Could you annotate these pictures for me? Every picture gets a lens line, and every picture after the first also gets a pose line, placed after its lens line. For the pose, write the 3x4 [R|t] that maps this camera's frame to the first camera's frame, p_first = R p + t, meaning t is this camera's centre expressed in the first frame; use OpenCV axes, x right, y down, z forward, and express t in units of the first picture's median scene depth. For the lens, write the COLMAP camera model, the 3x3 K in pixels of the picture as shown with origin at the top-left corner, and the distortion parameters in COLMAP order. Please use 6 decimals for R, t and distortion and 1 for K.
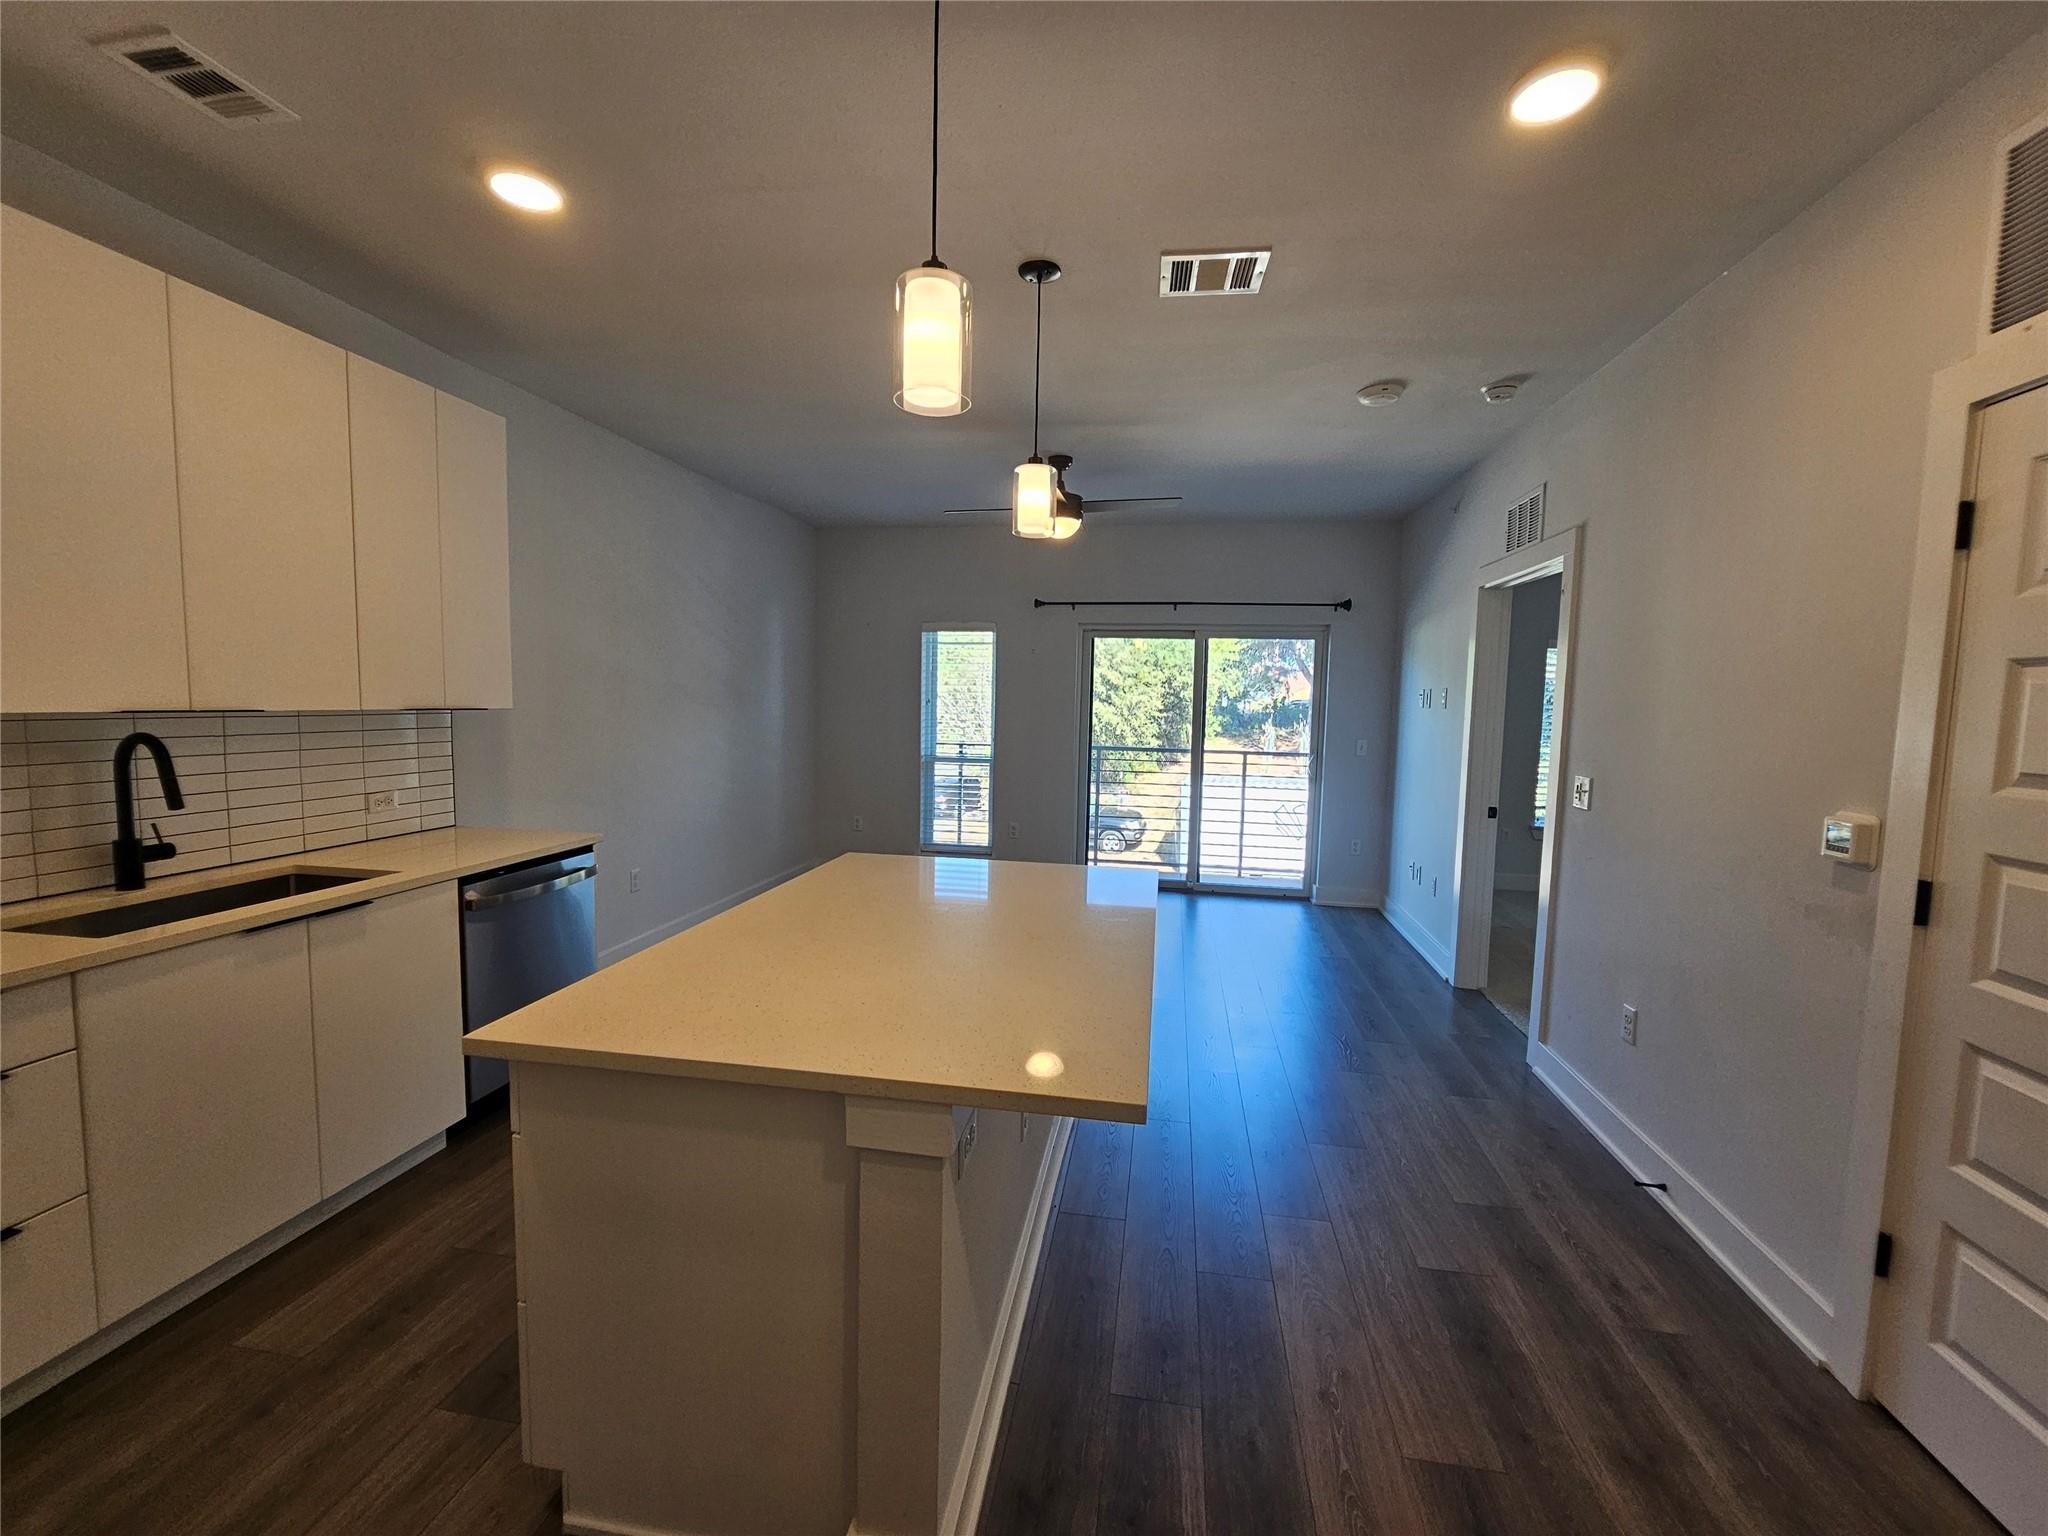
lens RADIAL K [[842.4, 0, 1024.3], [0, 842.4, 762.1], [0, 0, 1]] dist [-0.001355, -0.000494]
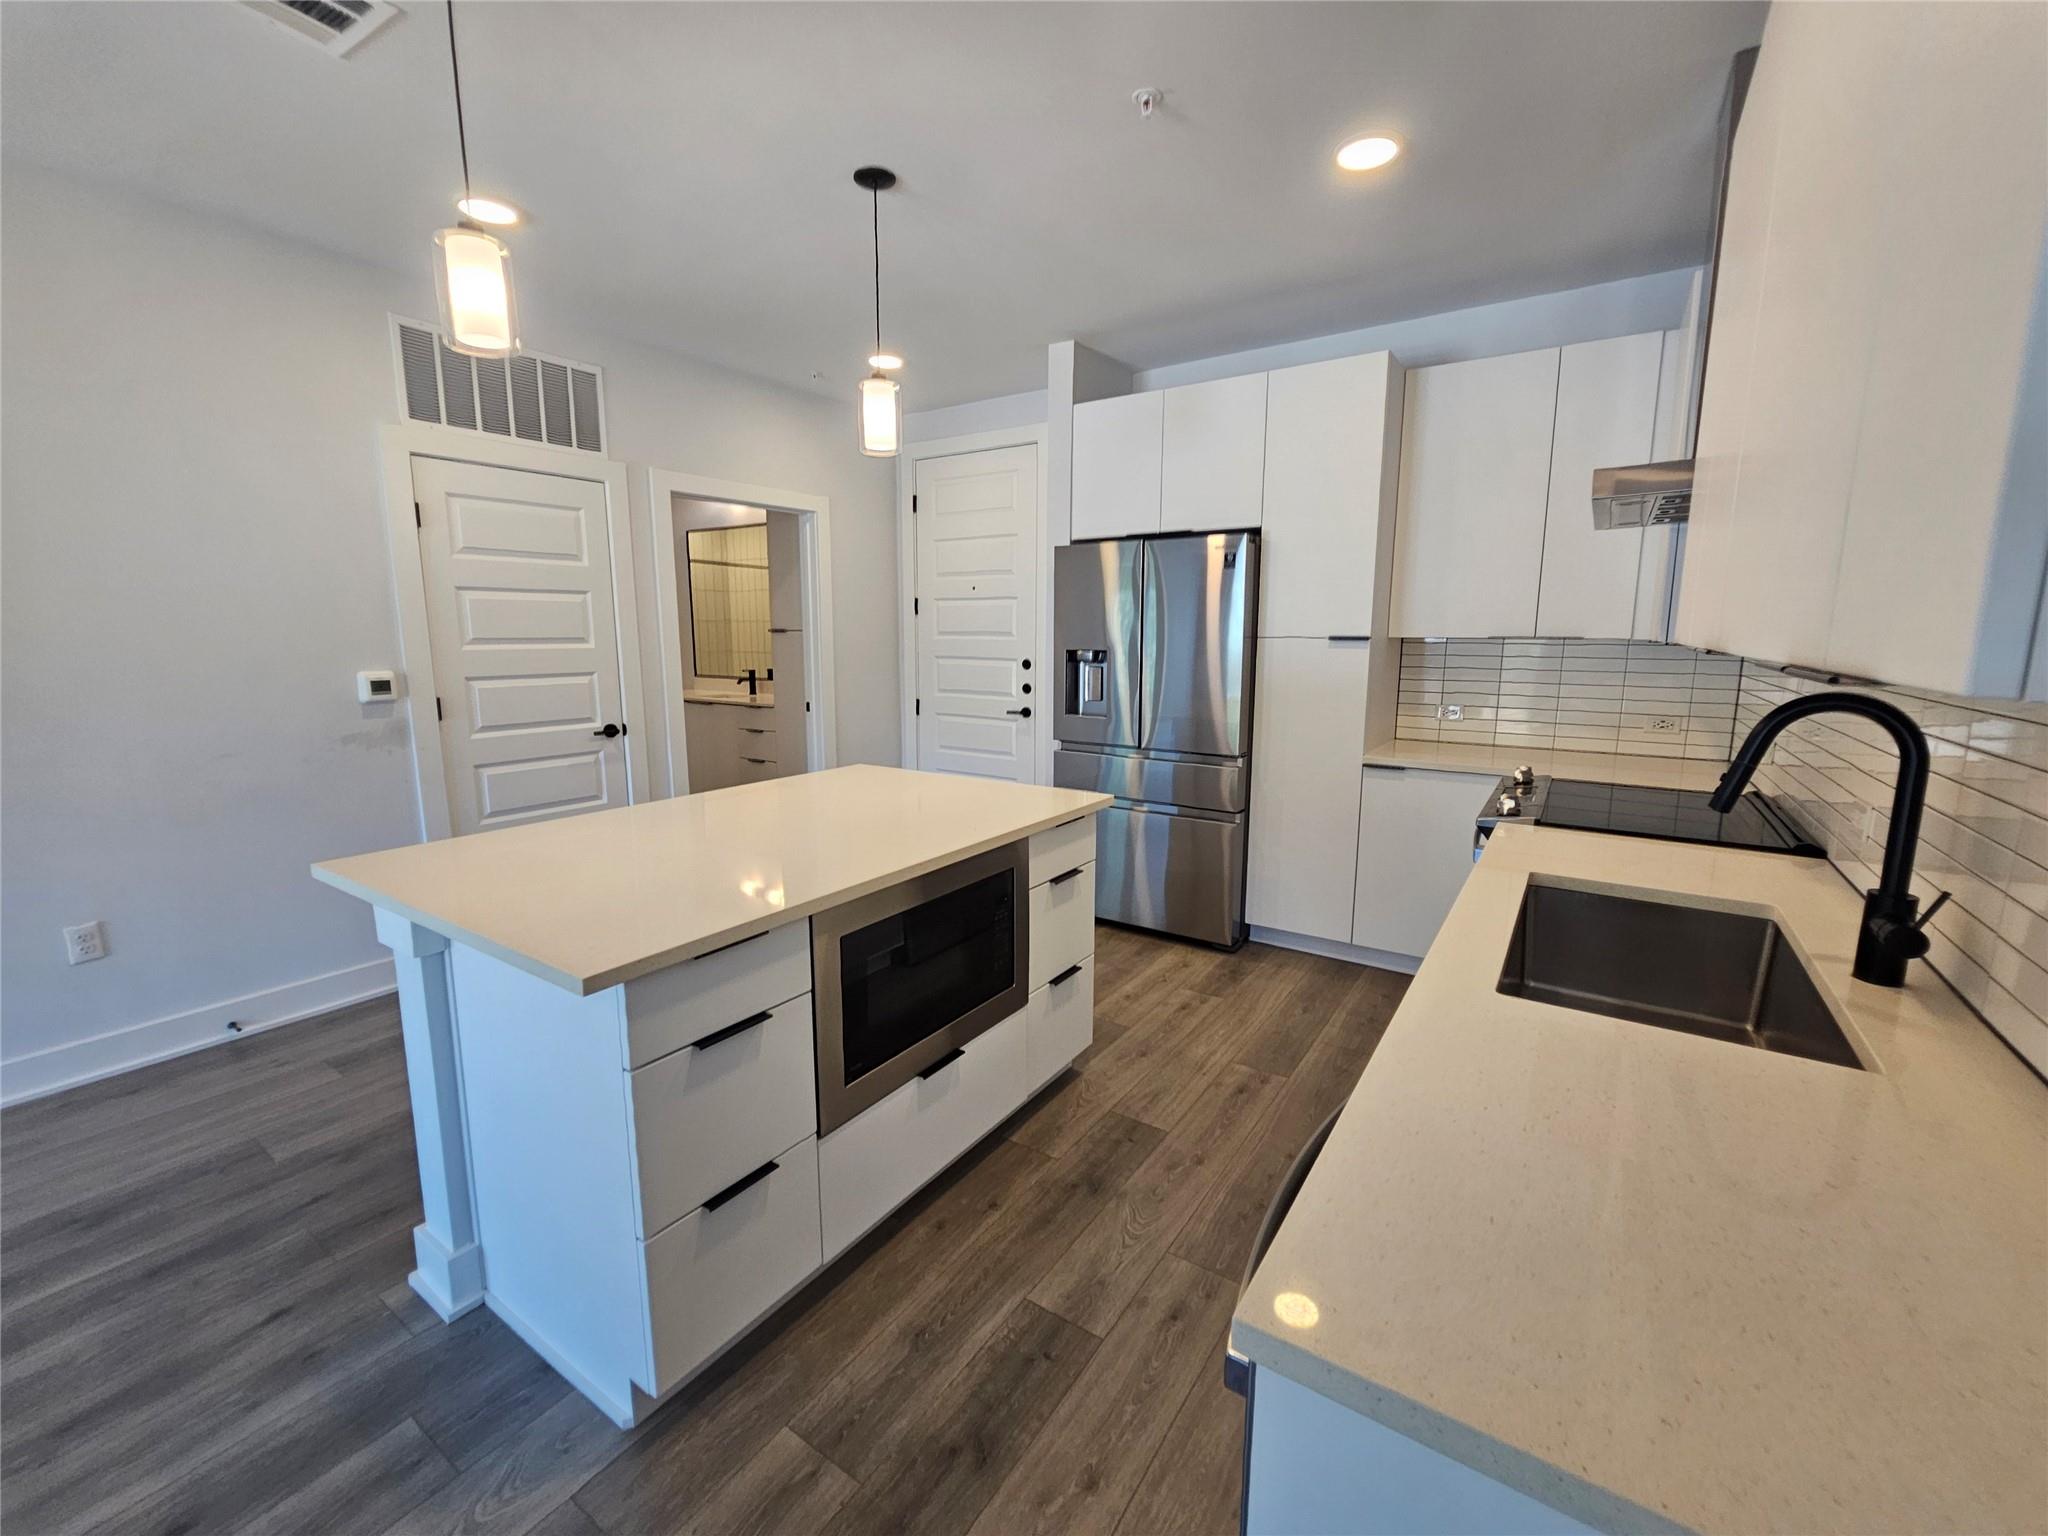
lens RADIAL K [[842.4, 0, 1025.5], [0, 842.4, 763.3], [0, 0, 1]] dist [-0.001355, -0.000494]
pose [[-0.910863, -0.089027, 0.402993, -0.651437], [0.009954, 0.971434, 0.237102, -0.106666], [-0.412590, 0.219979, -0.883956, 1.443397]]
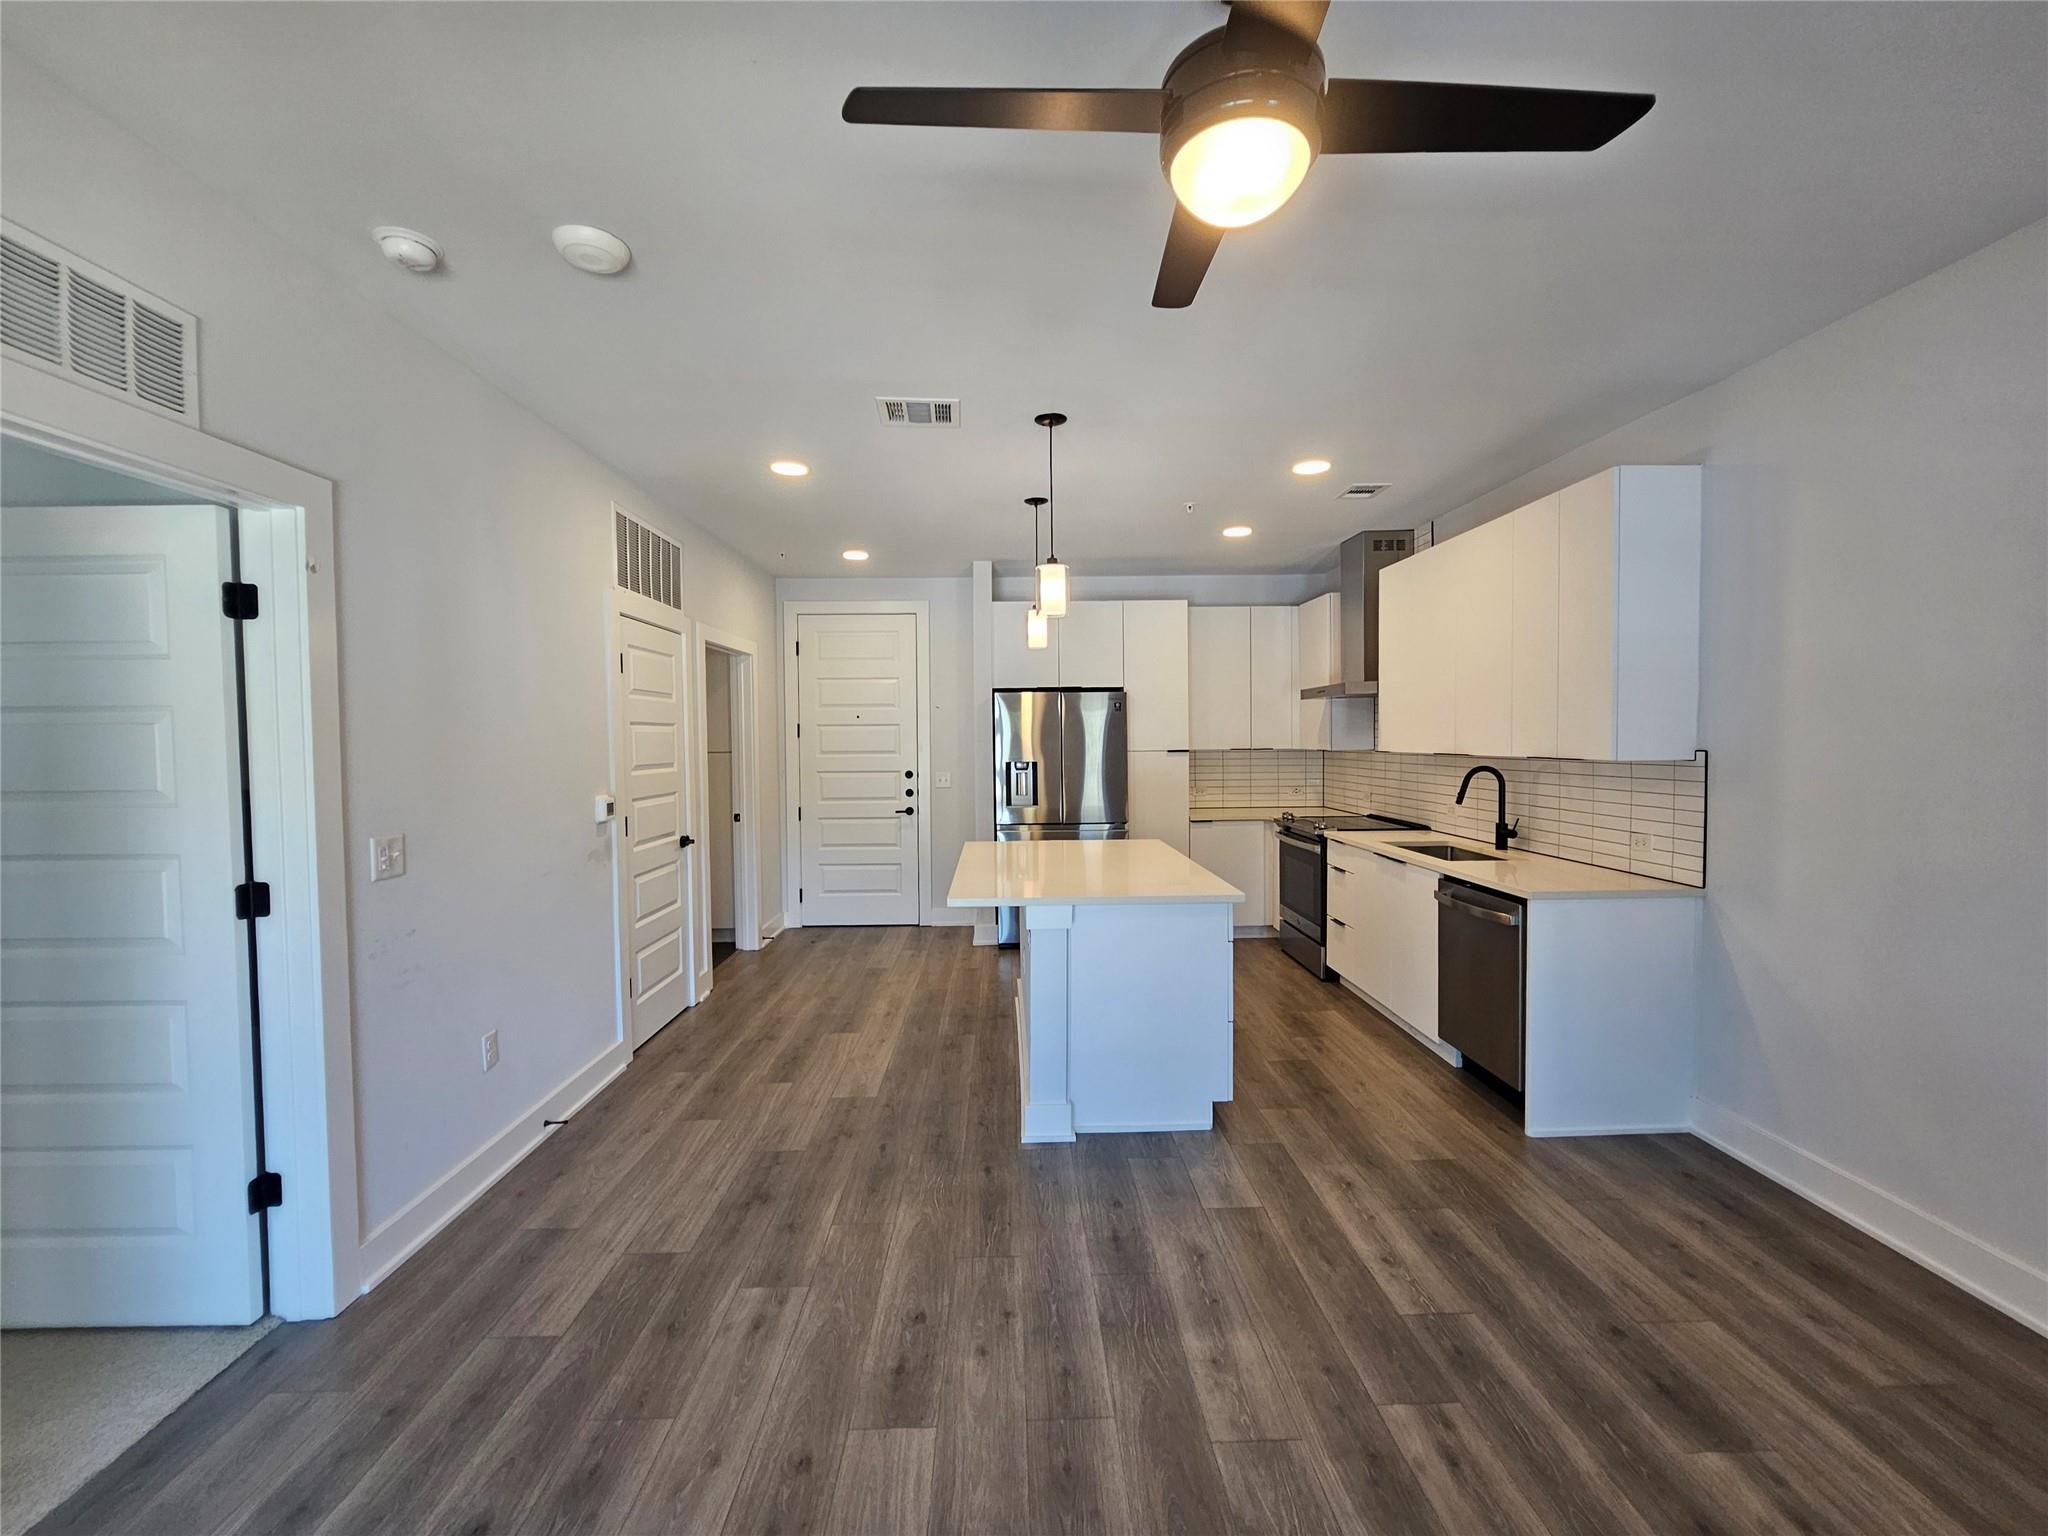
lens RADIAL K [[842.4, 0, 1024.7], [0, 842.4, 763.7], [0, 0, 1]] dist [-0.001355, -0.000494]
pose [[-0.980532, -0.007747, -0.196205, 0.298927], [-0.028367, 0.994328, 0.102501, -0.171922], [0.194298, 0.106071, -0.975191, 2.227515]]
